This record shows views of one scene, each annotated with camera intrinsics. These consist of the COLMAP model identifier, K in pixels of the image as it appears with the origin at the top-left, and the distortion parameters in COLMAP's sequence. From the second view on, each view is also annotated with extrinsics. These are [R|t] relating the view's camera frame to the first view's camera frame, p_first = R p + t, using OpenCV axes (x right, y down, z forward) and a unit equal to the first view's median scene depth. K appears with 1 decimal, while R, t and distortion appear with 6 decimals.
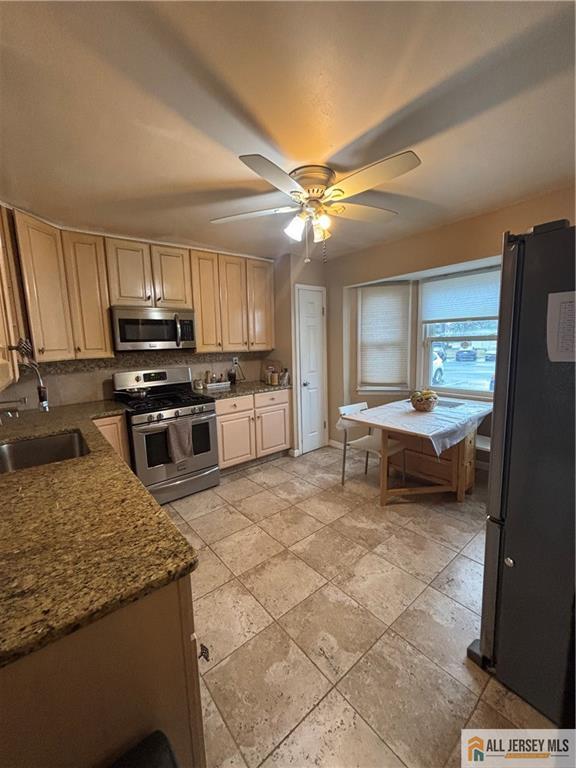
lens RADIAL K [[308.7, 0, 287.4], [0, 308.7, 381.0], [0, 0, 1]] dist [-0.000725, -0.000202]
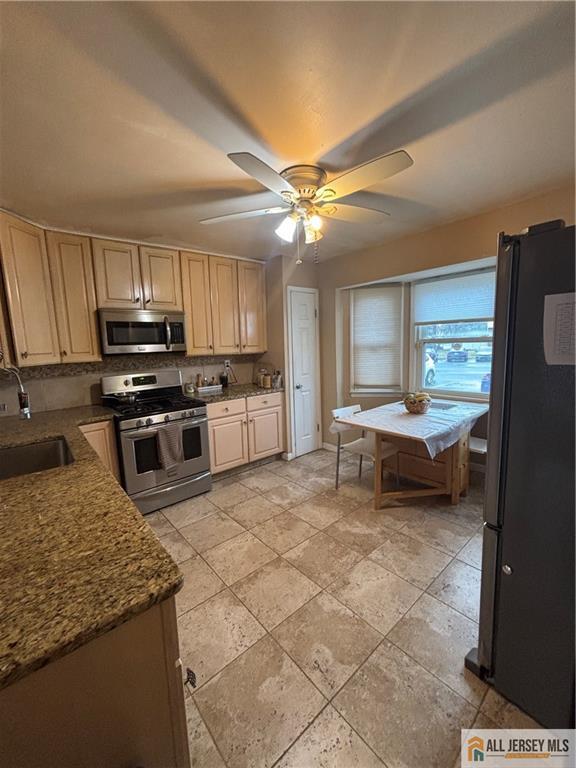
lens RADIAL K [[308.7, 0, 287.3], [0, 308.7, 380.9], [0, 0, 1]] dist [-0.000725, -0.000202]
pose [[0.999745, -0.006790, 0.021533, 0.003649], [0.006919, 0.999958, -0.005945, -0.005304], [-0.021492, 0.006093, 0.999750, 0.018988]]
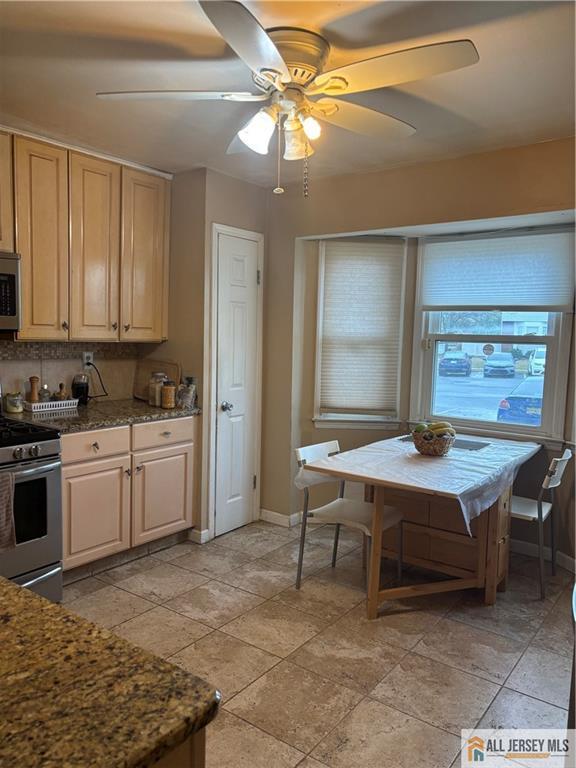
lens RADIAL K [[578.5, 0, 286.7], [0, 578.5, 387.8], [0, 0, 1]] dist [0.041095, -0.023888]
pose [[0.968768, 0.029572, 0.246200, -0.157320], [-0.022493, 0.999250, -0.031519, 0.009907], [-0.246947, 0.024997, 0.968707, -0.039440]]
